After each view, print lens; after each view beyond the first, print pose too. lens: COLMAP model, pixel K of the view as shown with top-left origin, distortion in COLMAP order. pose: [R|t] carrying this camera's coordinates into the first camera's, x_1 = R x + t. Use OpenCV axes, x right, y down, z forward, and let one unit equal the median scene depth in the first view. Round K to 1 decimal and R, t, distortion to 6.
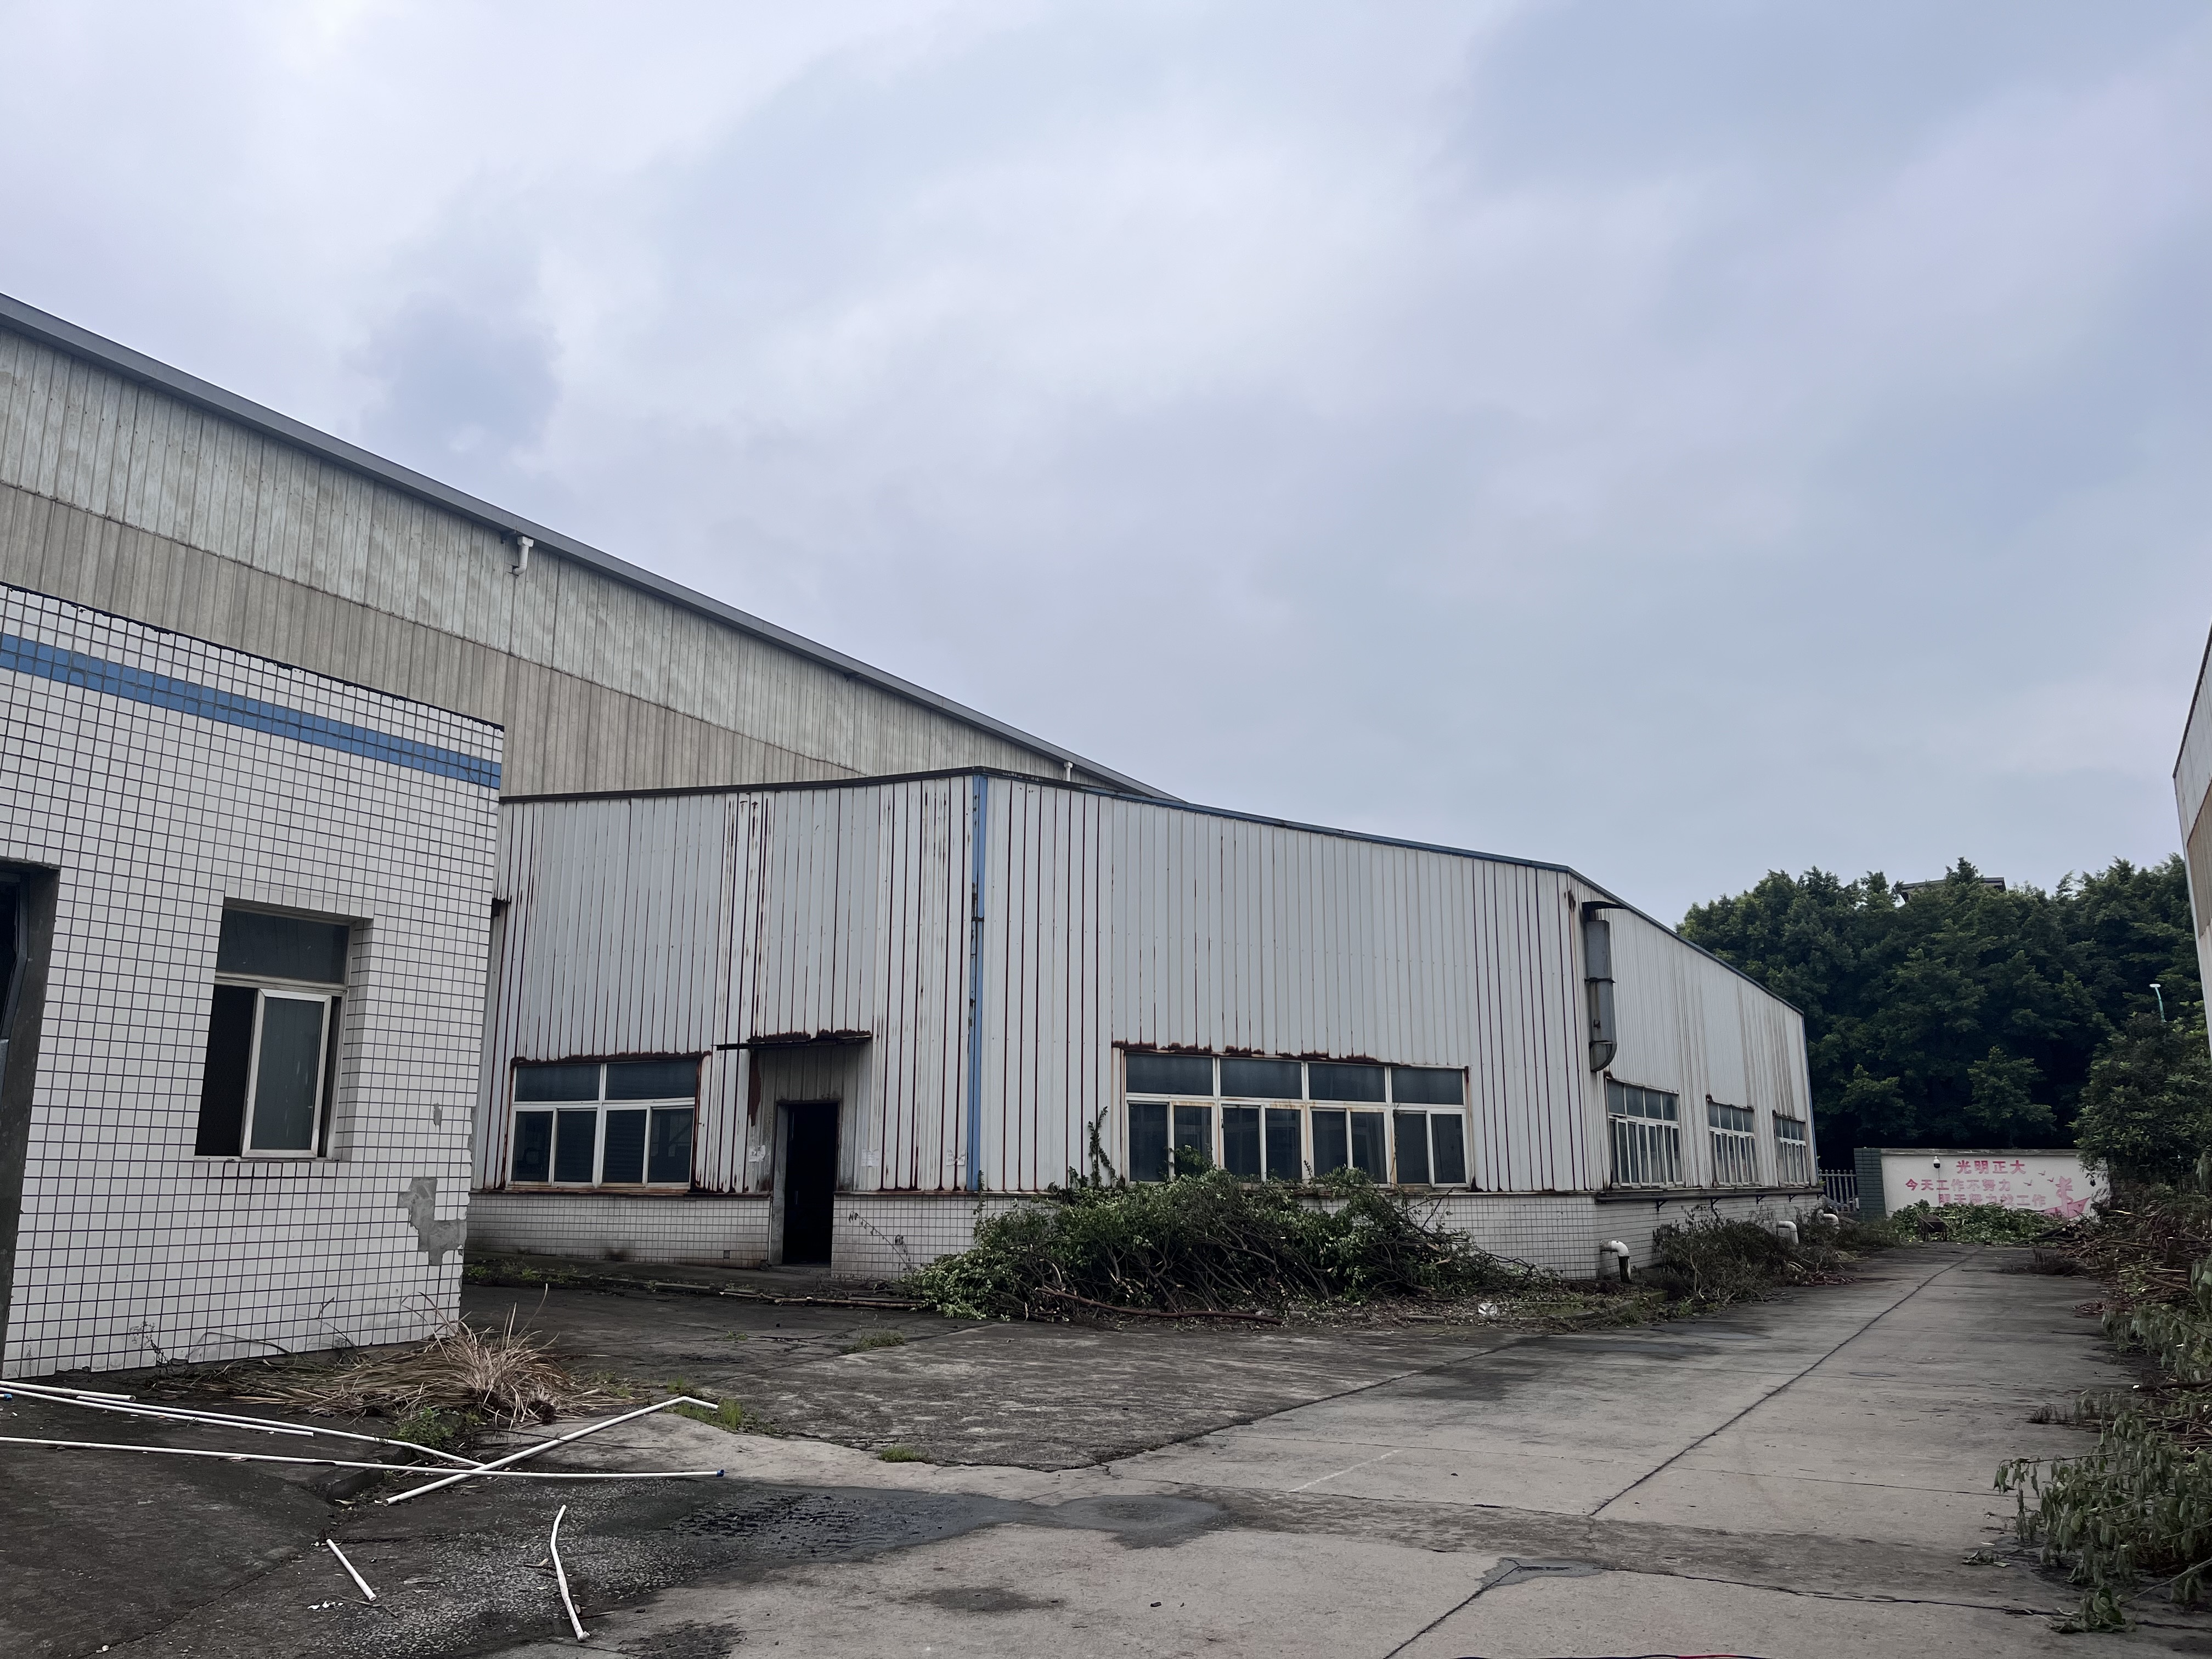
lens RADIAL K [[1647.5, 0, 1107.9], [0, 1647.5, 813.0], [0, 0, 1]] dist [0.095319, -0.139172]
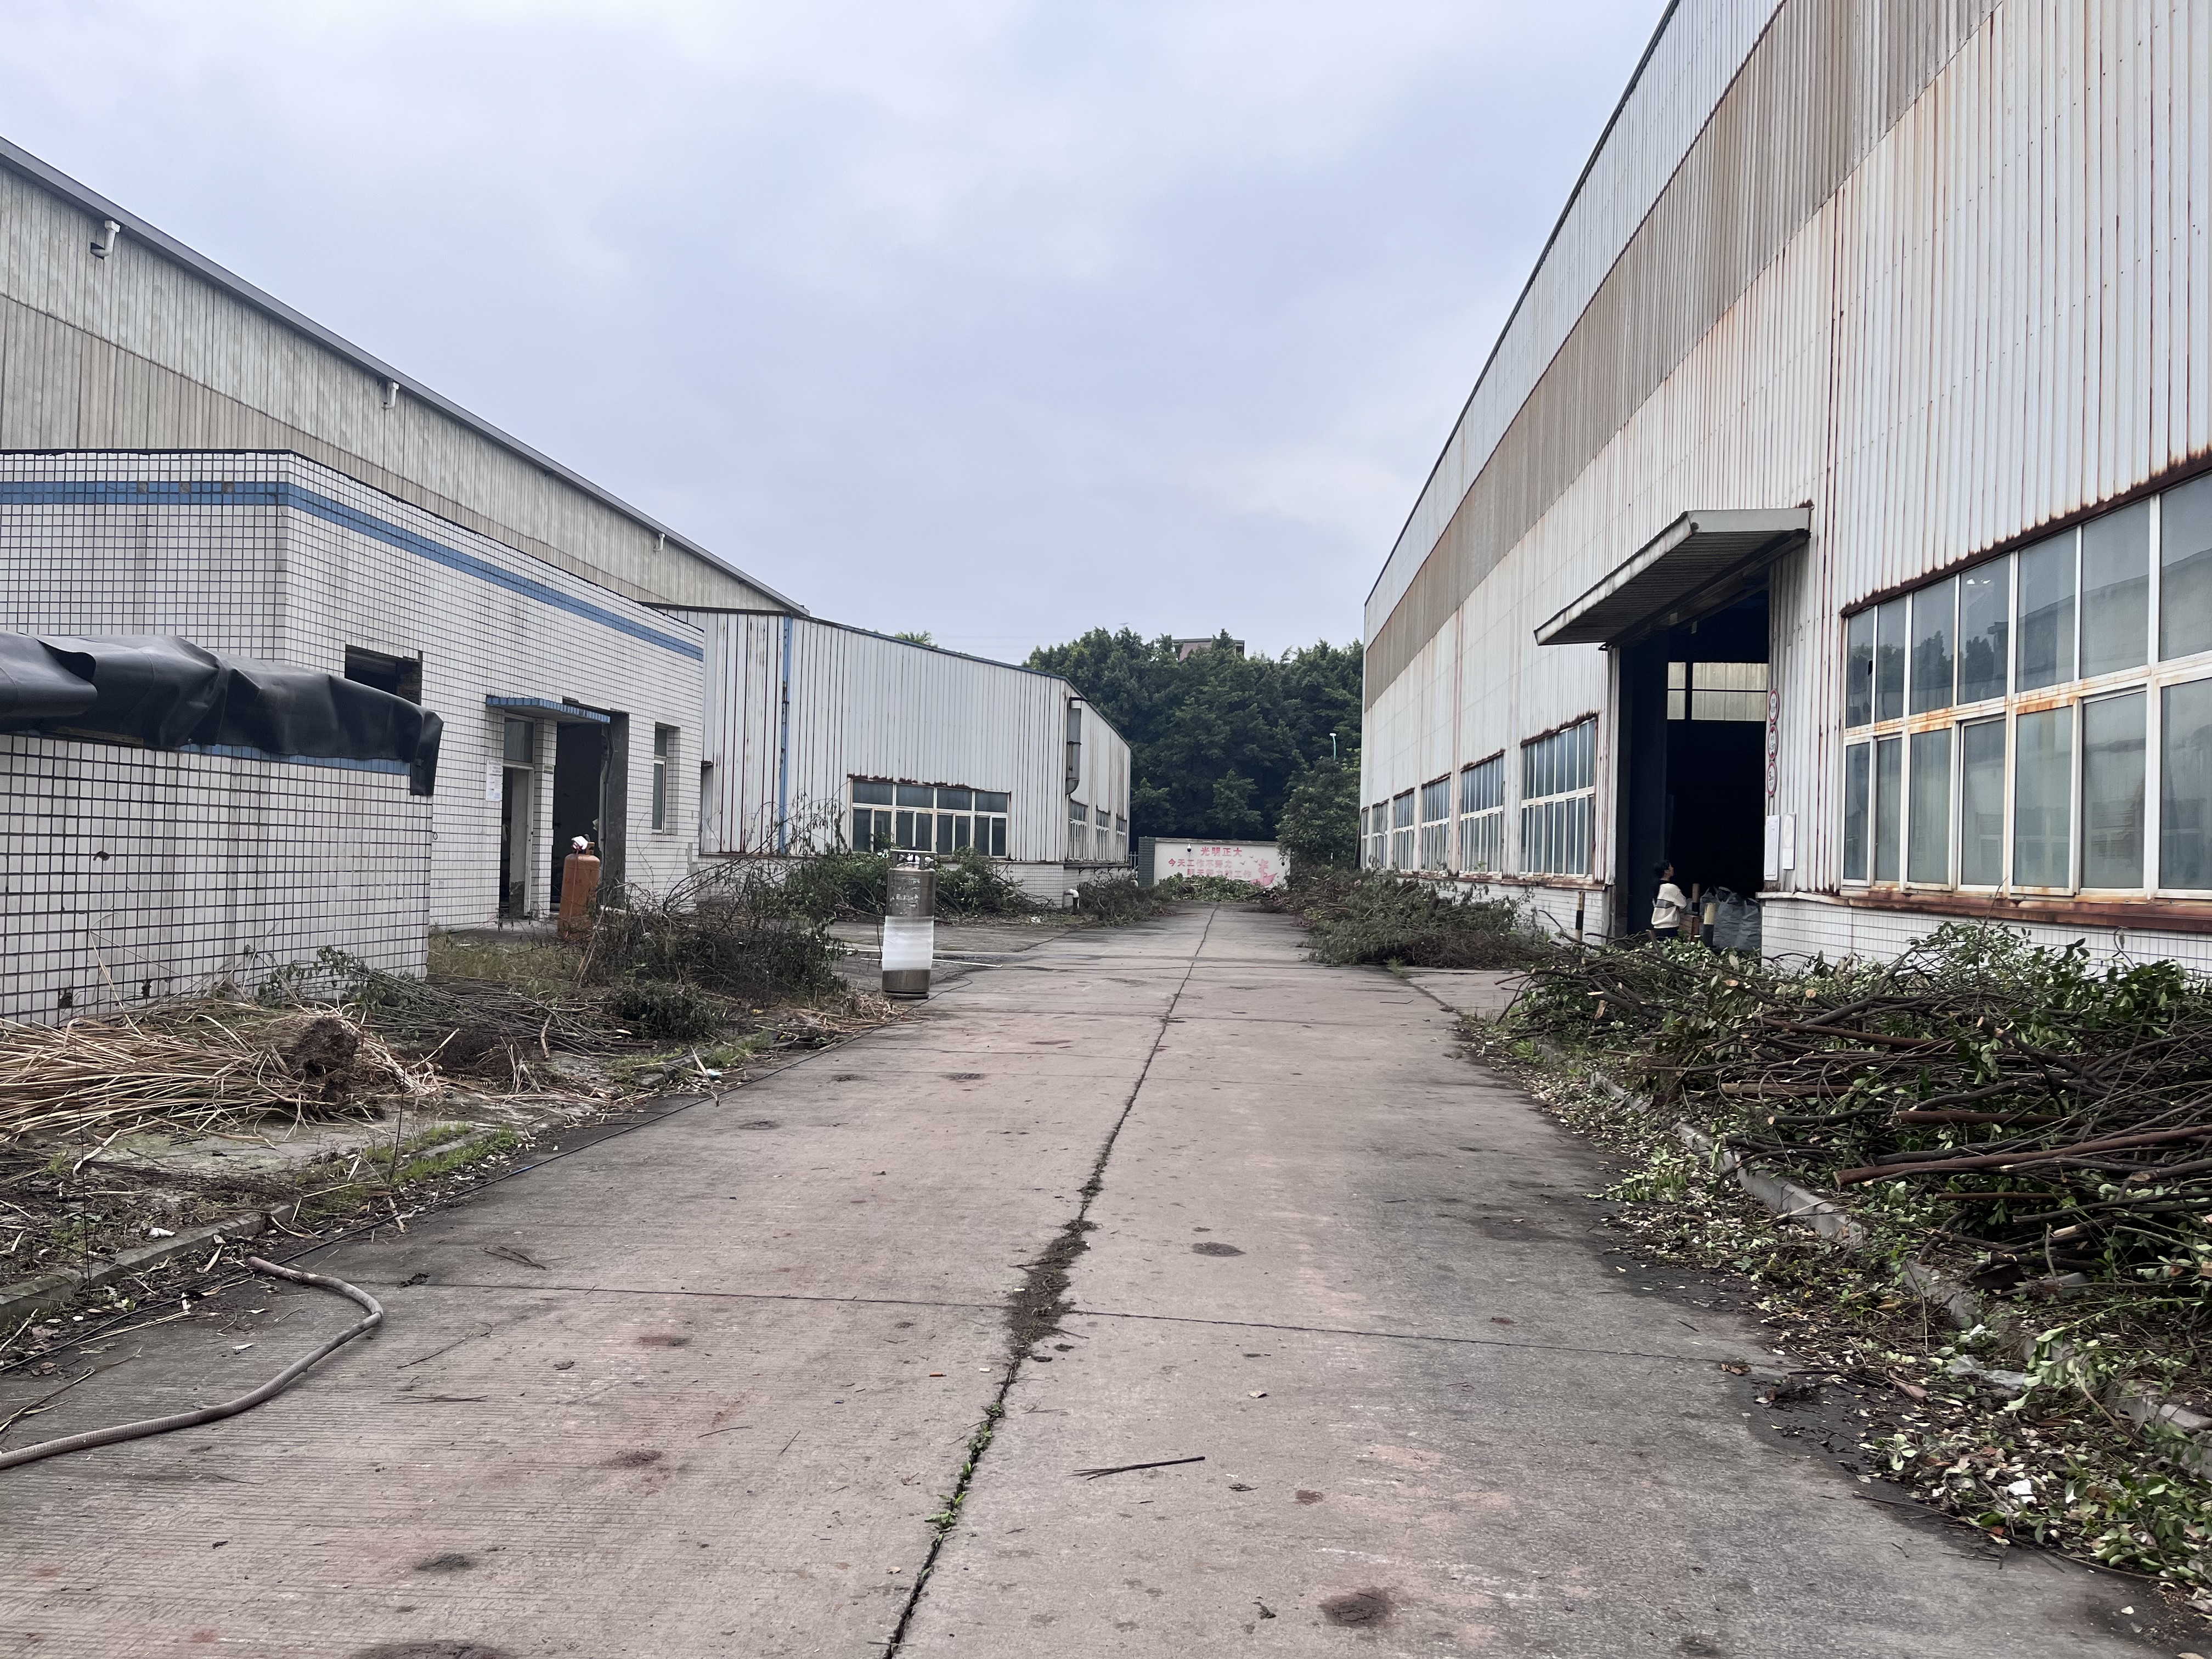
lens RADIAL K [[1671.9, 0, 1106.0], [0, 1671.9, 829.5], [0, 0, 1]] dist [0.002431, -0.000625]
pose [[0.906505, 0.031816, 0.420995, -0.215248], [-0.116441, 0.977323, 0.176865, -0.065282], [-0.405821, -0.209350, 0.889653, -0.306934]]
